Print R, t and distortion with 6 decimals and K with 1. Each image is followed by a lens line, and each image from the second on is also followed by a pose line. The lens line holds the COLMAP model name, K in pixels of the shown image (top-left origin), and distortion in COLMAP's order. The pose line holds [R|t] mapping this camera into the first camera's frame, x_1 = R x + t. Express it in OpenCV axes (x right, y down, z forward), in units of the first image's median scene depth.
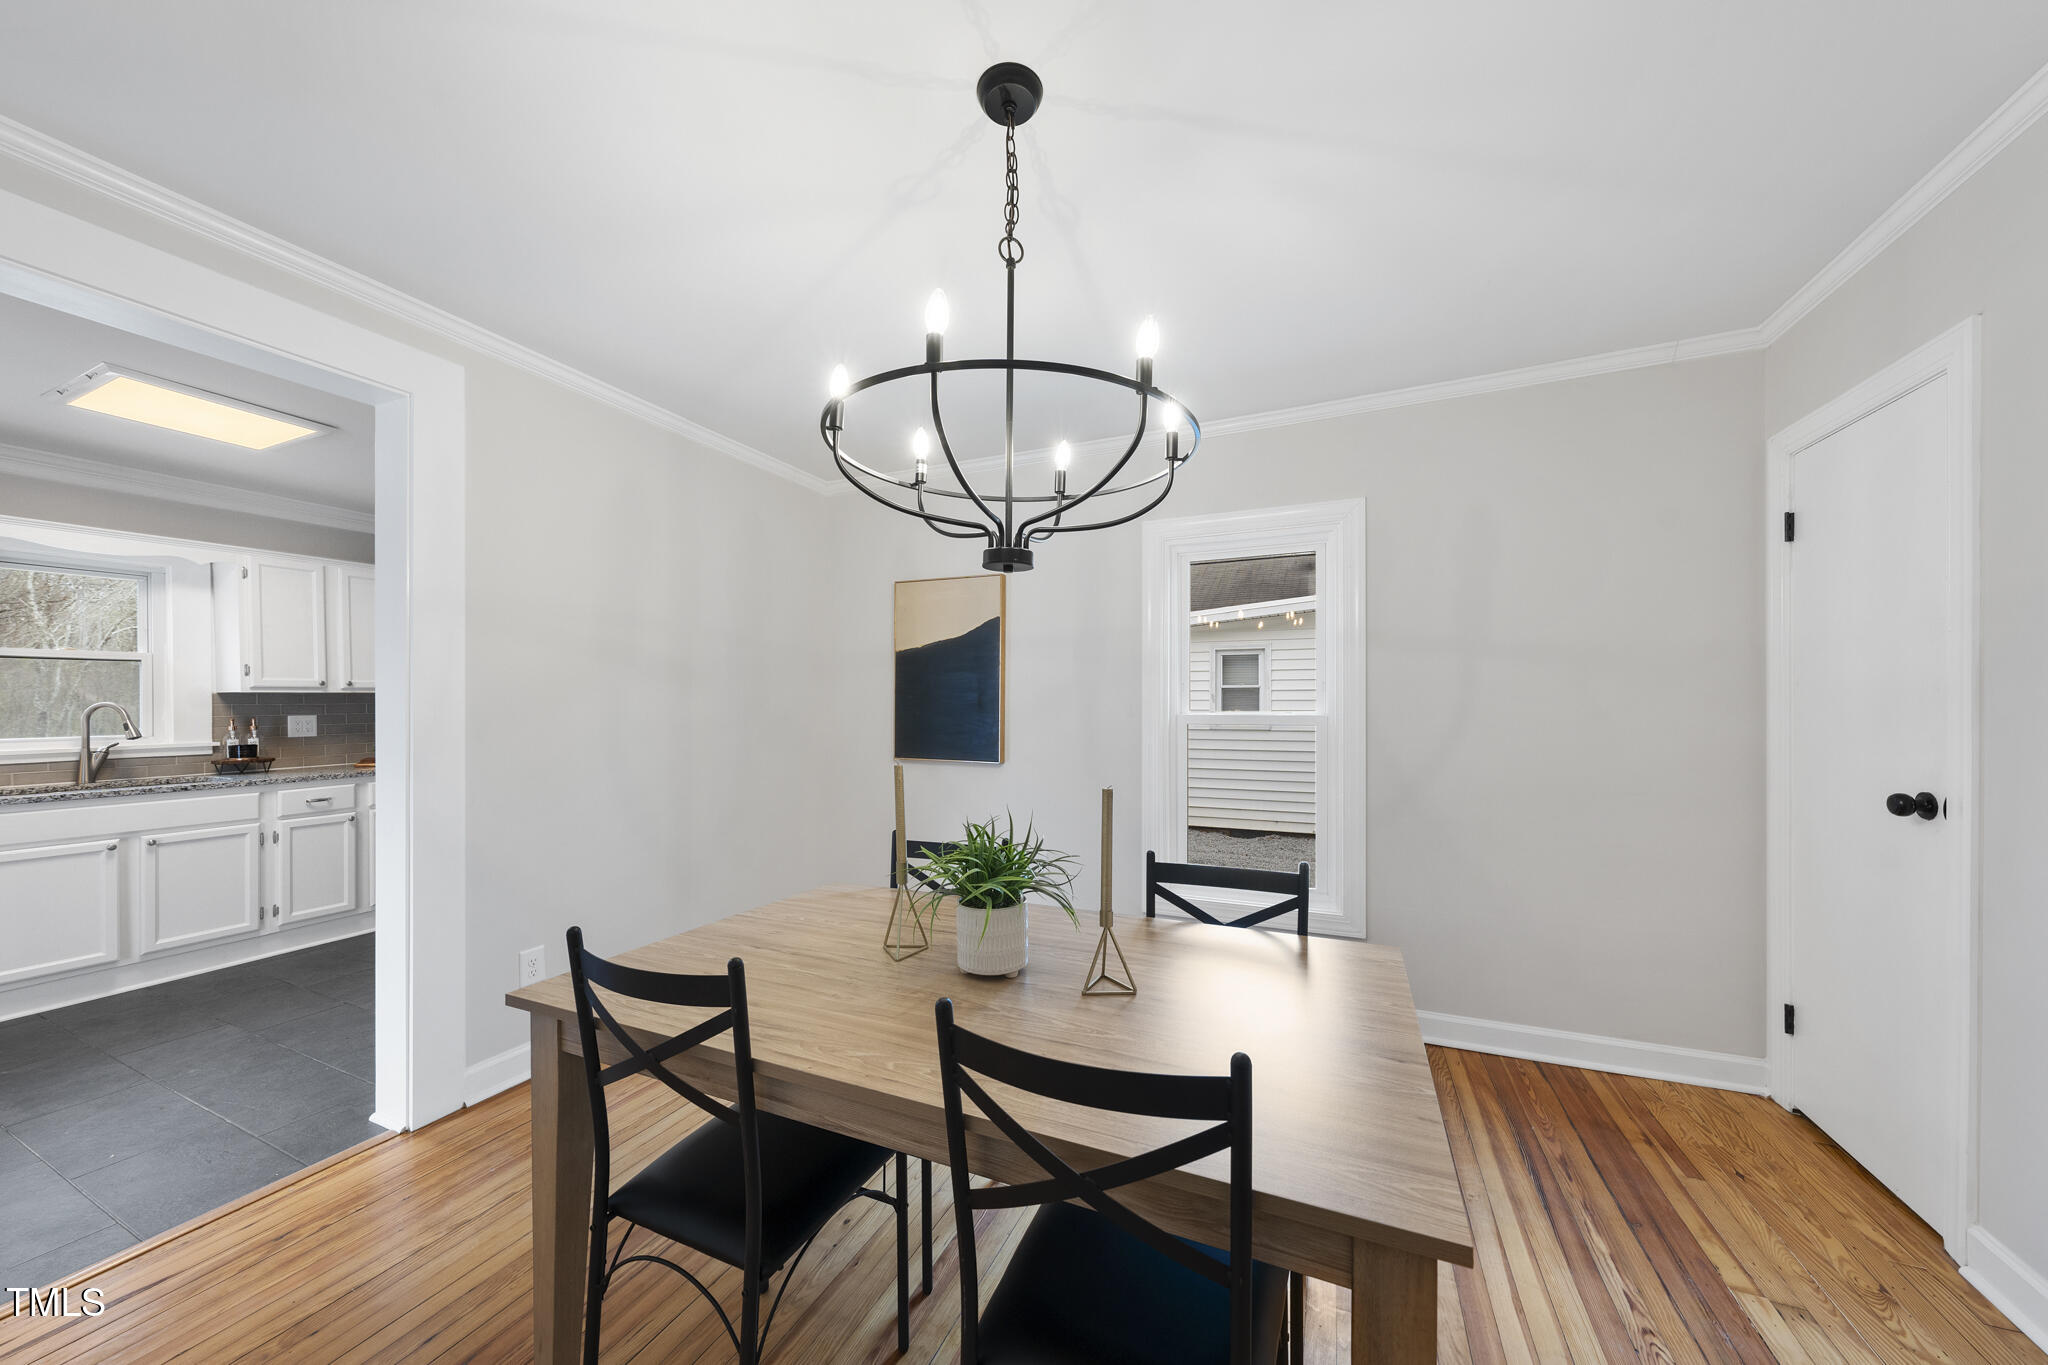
lens RADIAL K [[692.2, 0, 1033.0], [0, 692.2, 699.5], [0, 0, 1]] dist [-0.002154, 0.000027]
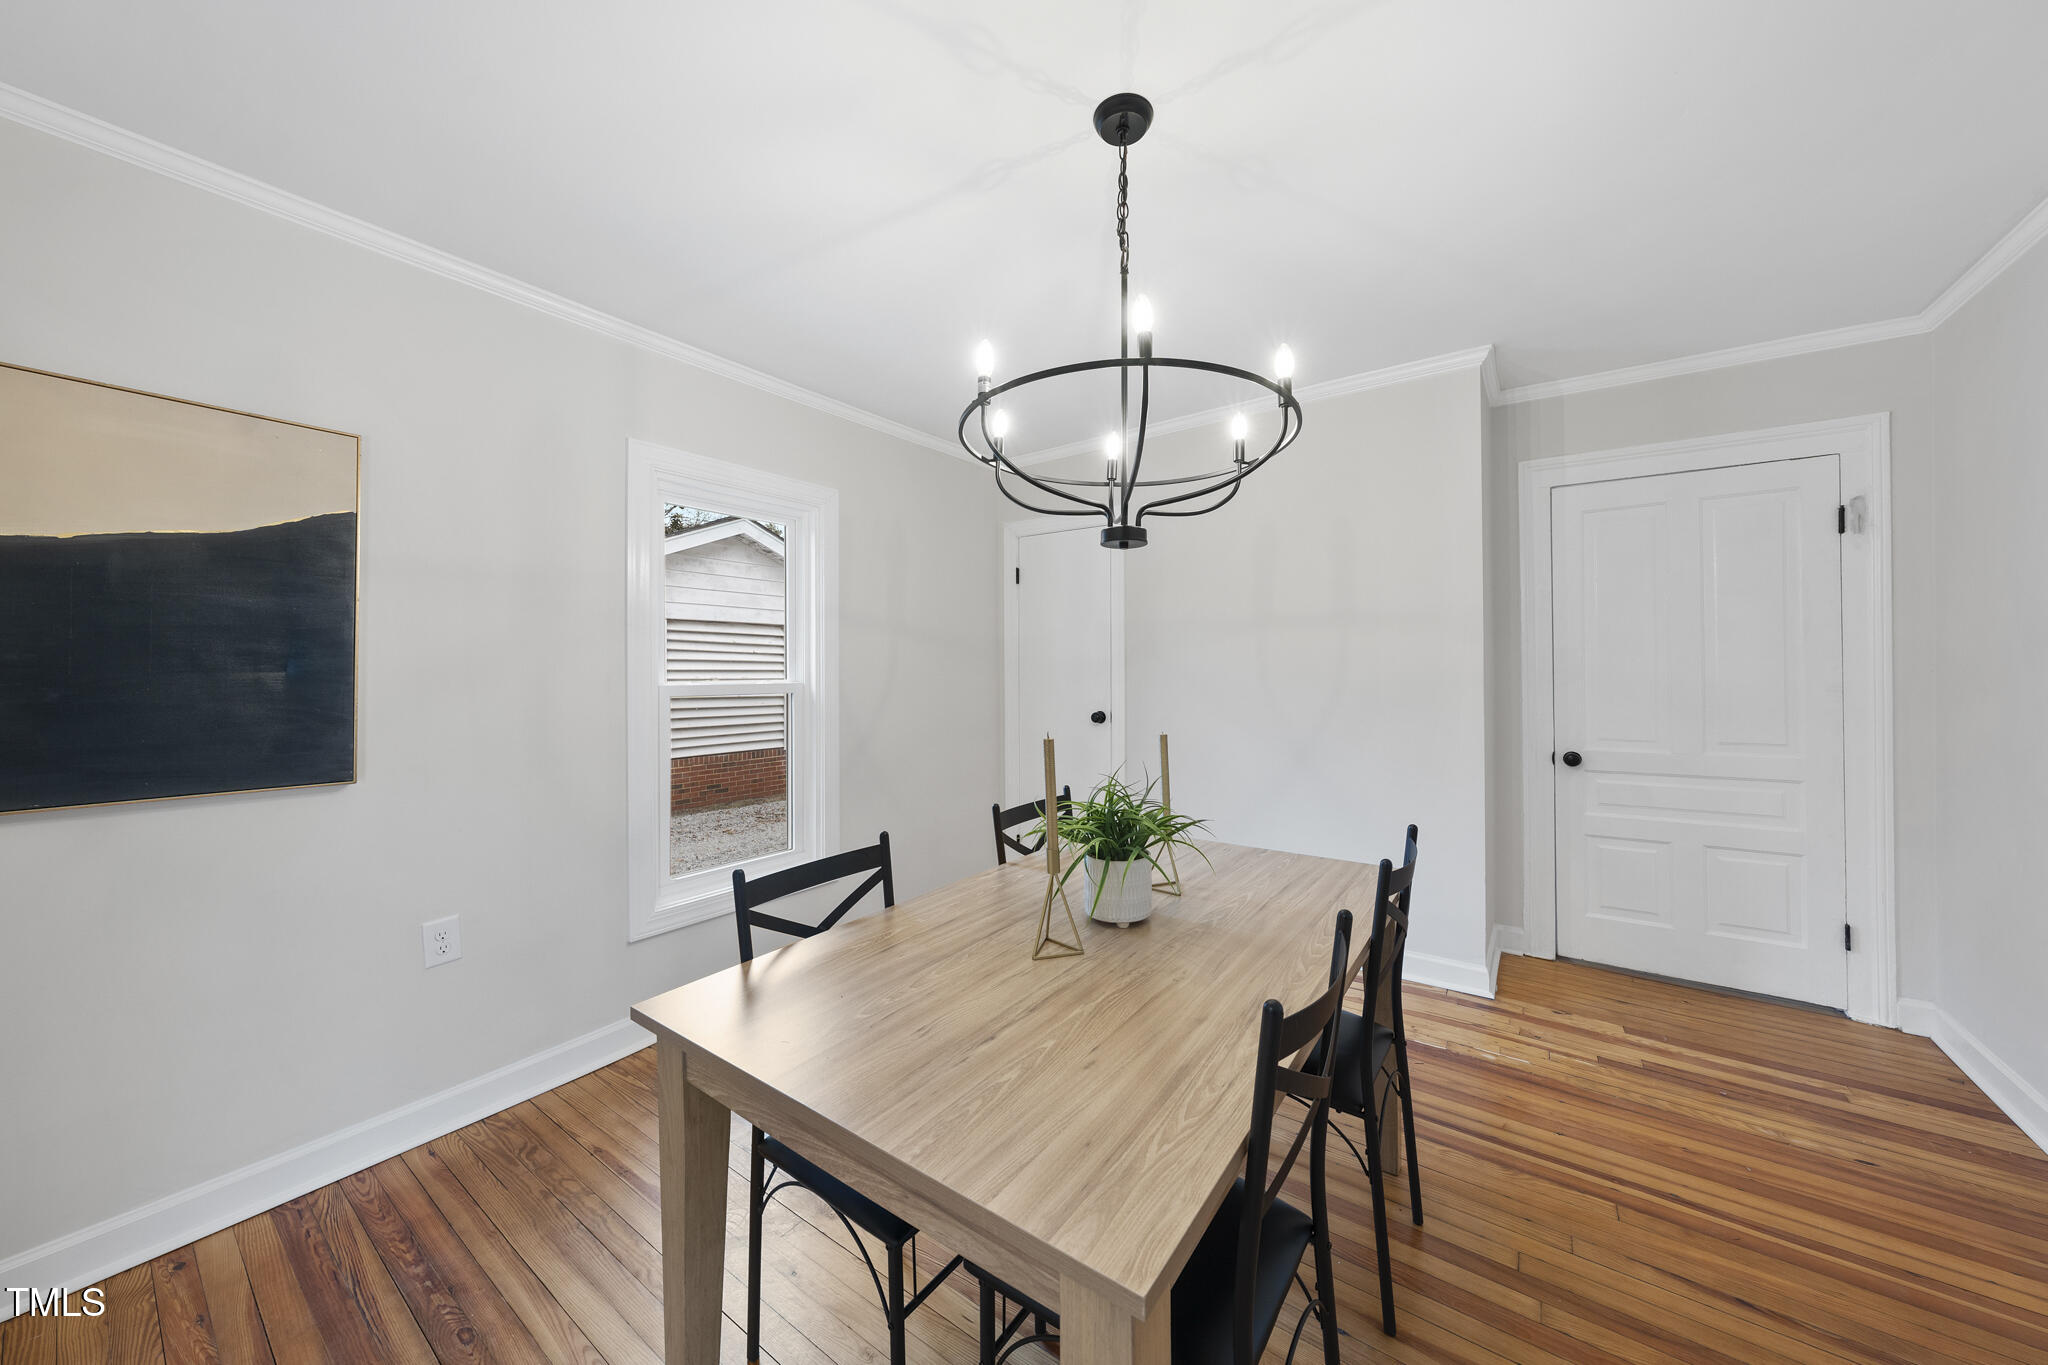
lens RADIAL K [[692.2, 0, 1029.0], [0, 692.2, 670.1], [0, 0, 1]] dist [-0.002154, 0.000027]
pose [[0.224574, 0.005003, 0.974444, -0.933889], [0.000995, 0.999985, -0.005364, 0.015393], [-0.974457, 0.002174, 0.224566, 0.746834]]
